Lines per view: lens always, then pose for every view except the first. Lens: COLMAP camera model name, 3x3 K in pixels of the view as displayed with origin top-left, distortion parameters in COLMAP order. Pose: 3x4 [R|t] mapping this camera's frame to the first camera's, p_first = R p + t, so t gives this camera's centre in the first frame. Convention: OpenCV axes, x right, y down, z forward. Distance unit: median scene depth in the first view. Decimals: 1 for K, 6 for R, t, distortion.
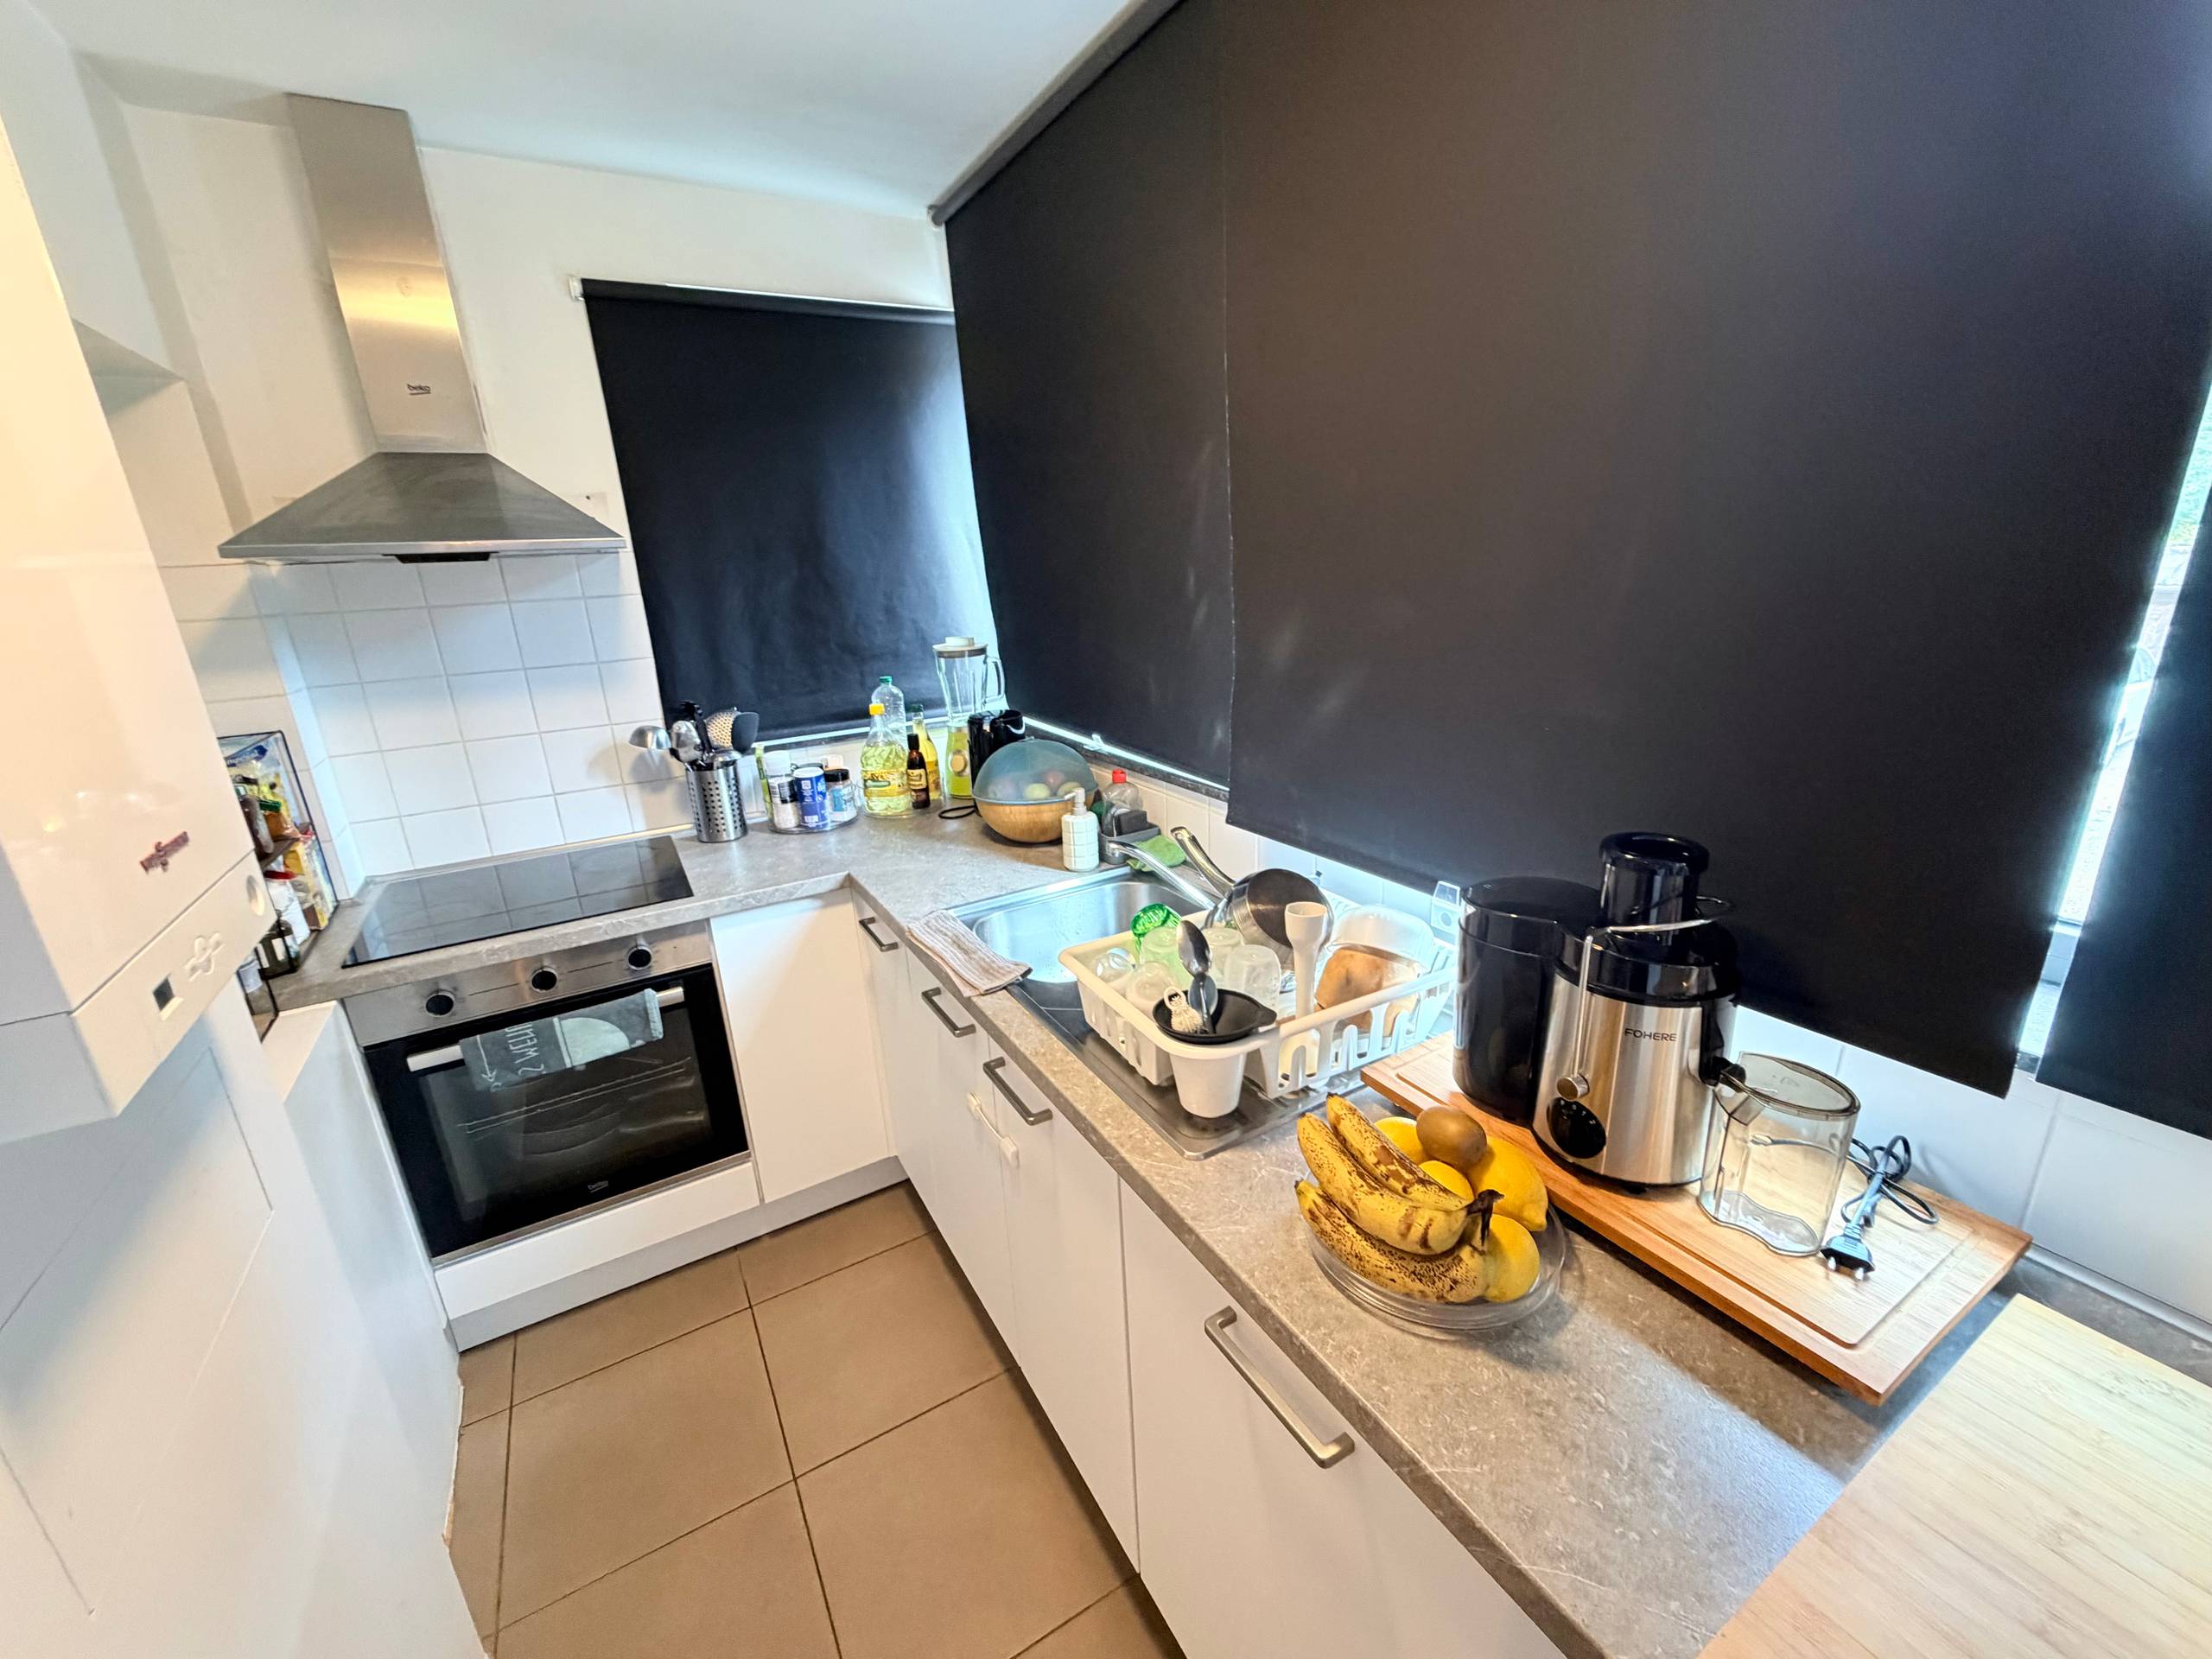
lens RADIAL K [[898.1, 0, 1106.0], [0, 898.1, 825.0], [0, 0, 1]] dist [-0.000475, 0.000072]
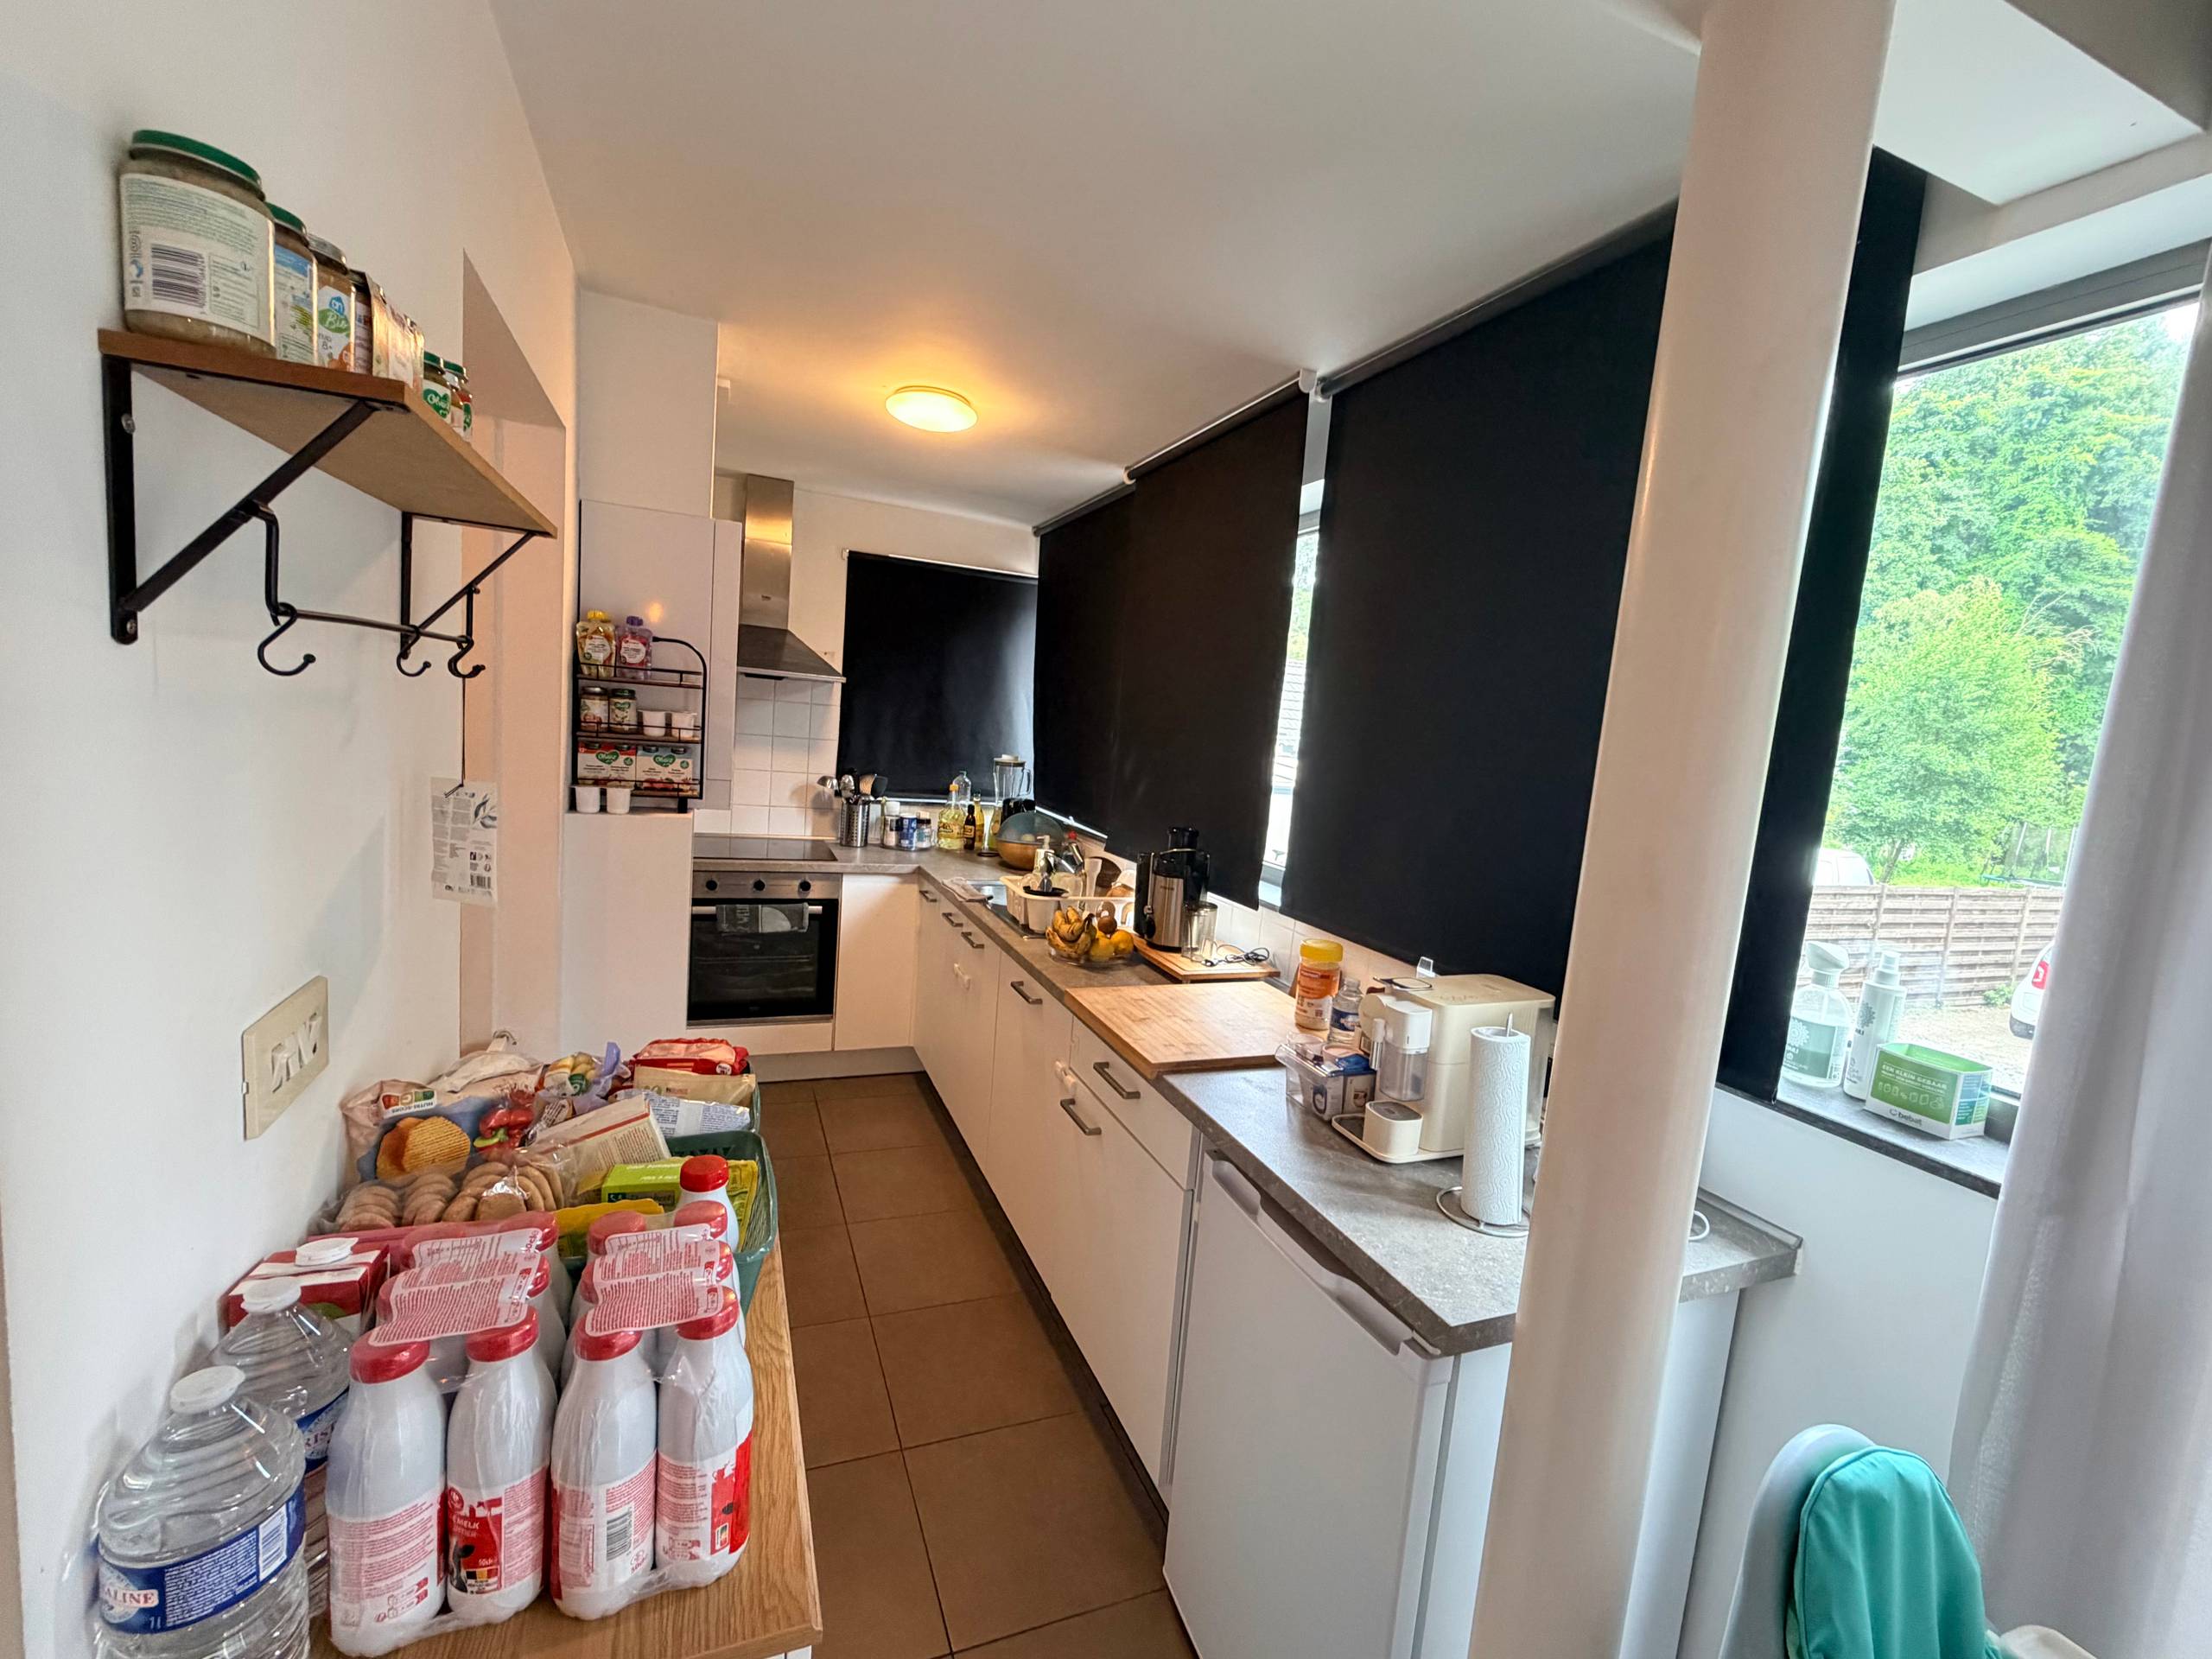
lens RADIAL K [[898.1, 0, 1098.6], [0, 898.1, 826.0], [0, 0, 1]] dist [-0.000475, 0.000072]
pose [[0.982128, 0.146145, -0.118603, 0.239439], [-0.165161, 0.971382, -0.170704, 0.196746], [0.090261, 0.187242, 0.978158, -0.664279]]
